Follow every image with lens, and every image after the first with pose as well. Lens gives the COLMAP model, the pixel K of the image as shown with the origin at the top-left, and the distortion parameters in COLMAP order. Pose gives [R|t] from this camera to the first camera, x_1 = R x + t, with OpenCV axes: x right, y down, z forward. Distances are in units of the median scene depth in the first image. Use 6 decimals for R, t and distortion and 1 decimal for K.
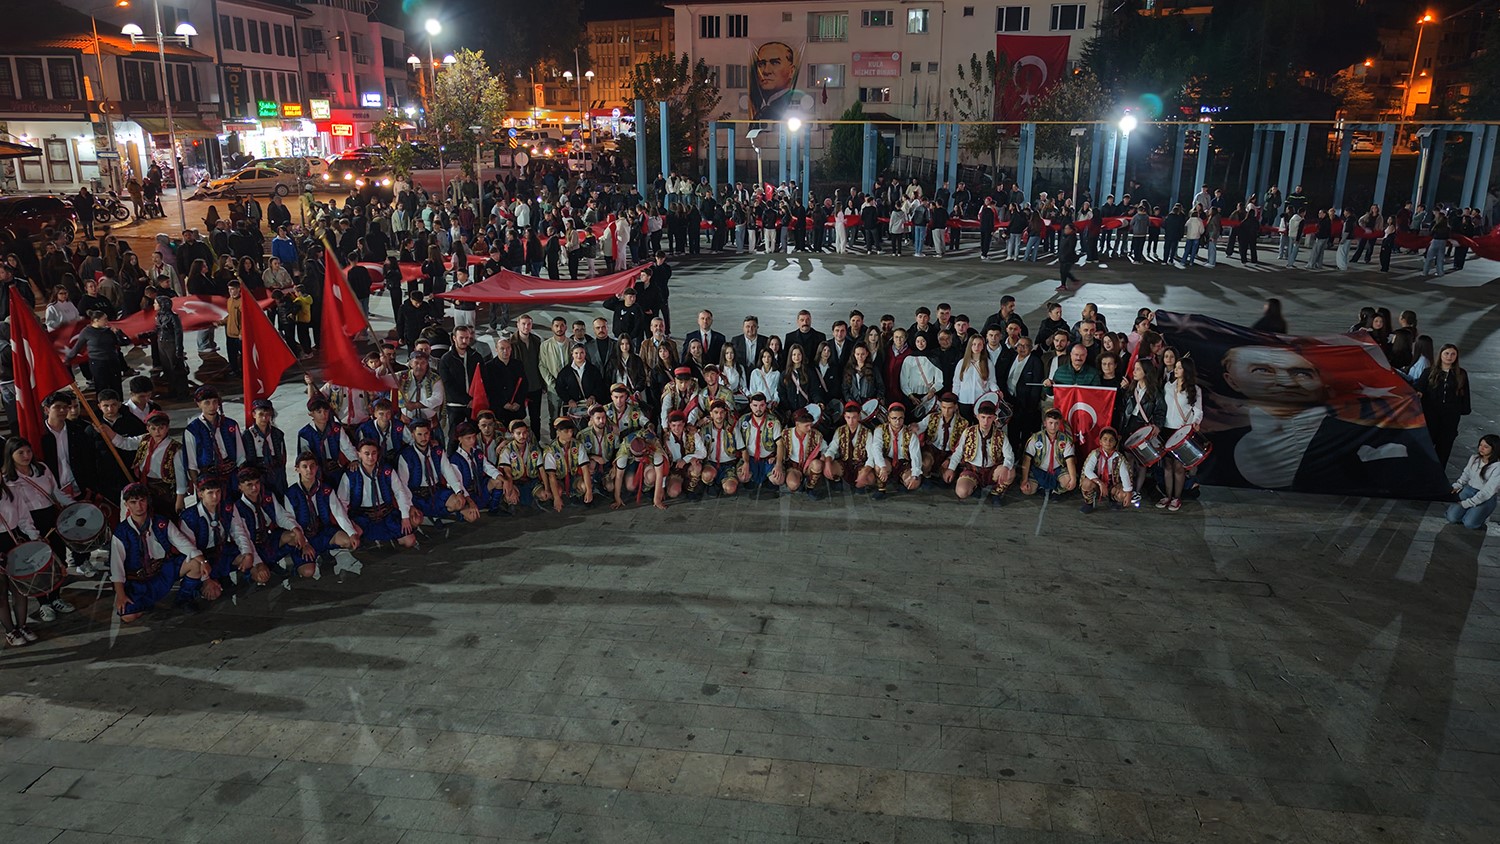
lens RADIAL K [[1039.5, 0, 750.0], [0, 1039.5, 422.0], [0, 0, 1]] dist [-0.001708, -0.005656]
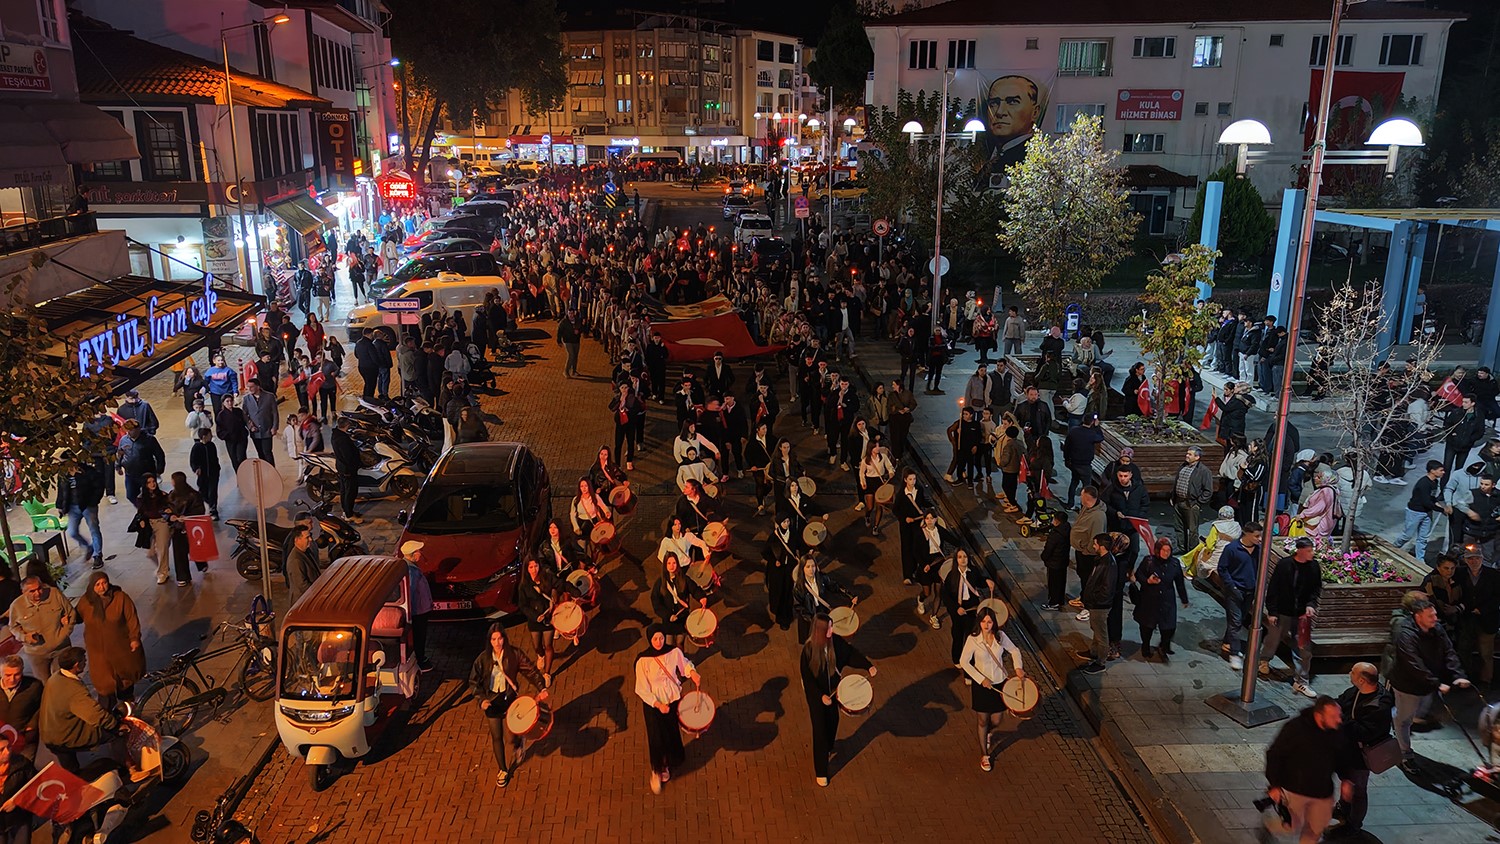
lens RADIAL K [[1060.7, 0, 750.0], [0, 1060.7, 422.0], [0, 0, 1]] dist [0.000654, 0.001419]
pose [[0.980163, -0.056382, 0.190003, -0.343833], [0.059027, 0.998222, -0.008284, -0.113682], [-0.189198, 0.019335, 0.981749, 0.266860]]
